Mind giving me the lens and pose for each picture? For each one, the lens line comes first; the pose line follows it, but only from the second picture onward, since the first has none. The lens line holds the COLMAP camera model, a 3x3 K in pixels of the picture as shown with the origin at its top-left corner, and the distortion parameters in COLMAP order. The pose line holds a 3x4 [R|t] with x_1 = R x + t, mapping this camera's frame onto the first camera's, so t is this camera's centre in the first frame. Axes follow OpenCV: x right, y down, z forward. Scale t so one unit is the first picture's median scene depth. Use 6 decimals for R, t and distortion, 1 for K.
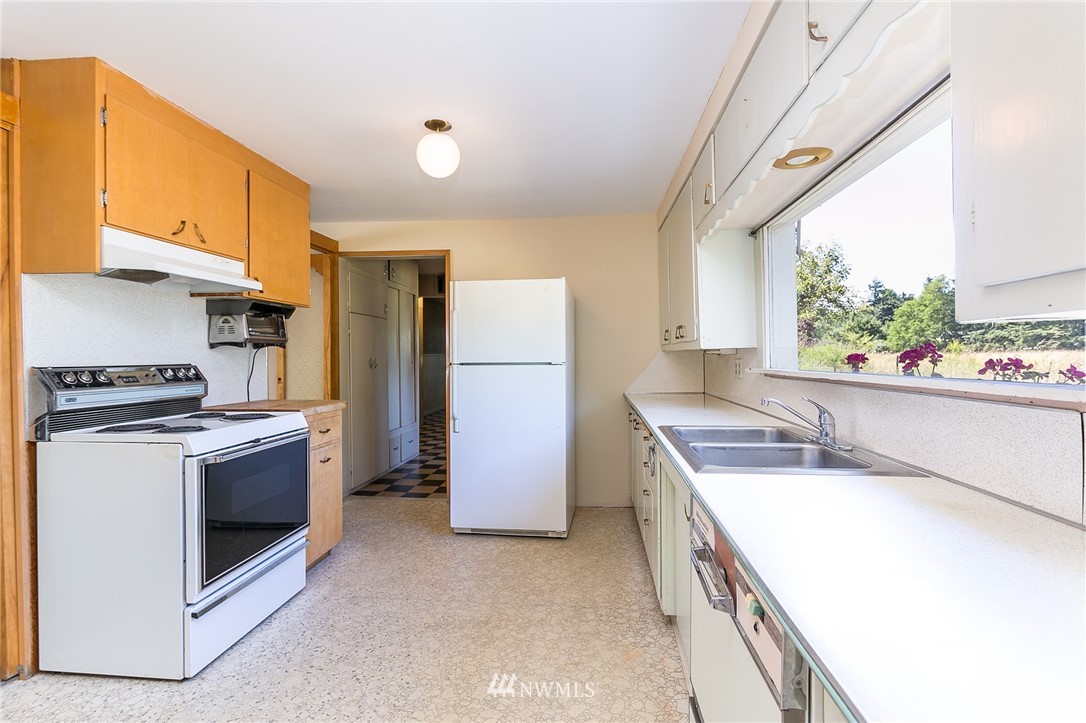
lens RADIAL K [[511.4, 0, 542.2], [0, 511.4, 359.2], [0, 0, 1]] dist [0.000859, 0.000994]
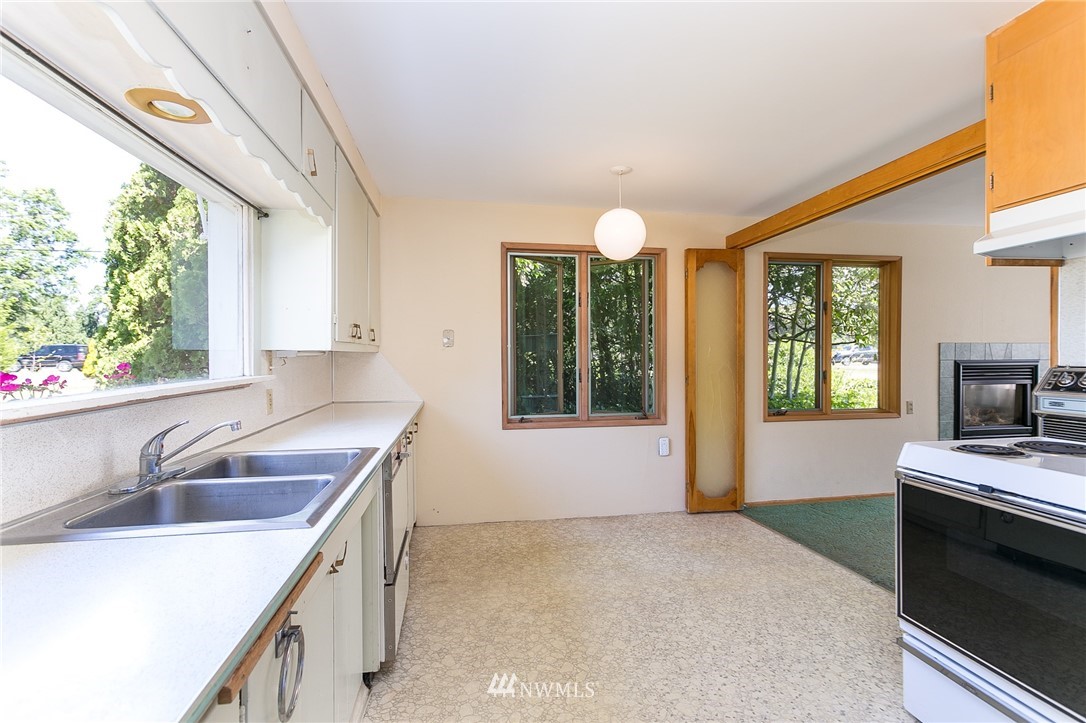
lens RADIAL K [[511.4, 0, 542.2], [0, 511.4, 359.2], [0, 0, 1]] dist [0.000859, 0.000994]
pose [[-0.963848, 0.014371, -0.266066, 0.131998], [0.011457, 0.999856, 0.012499, -0.015269], [0.266208, 0.008999, -0.963874, 1.309431]]
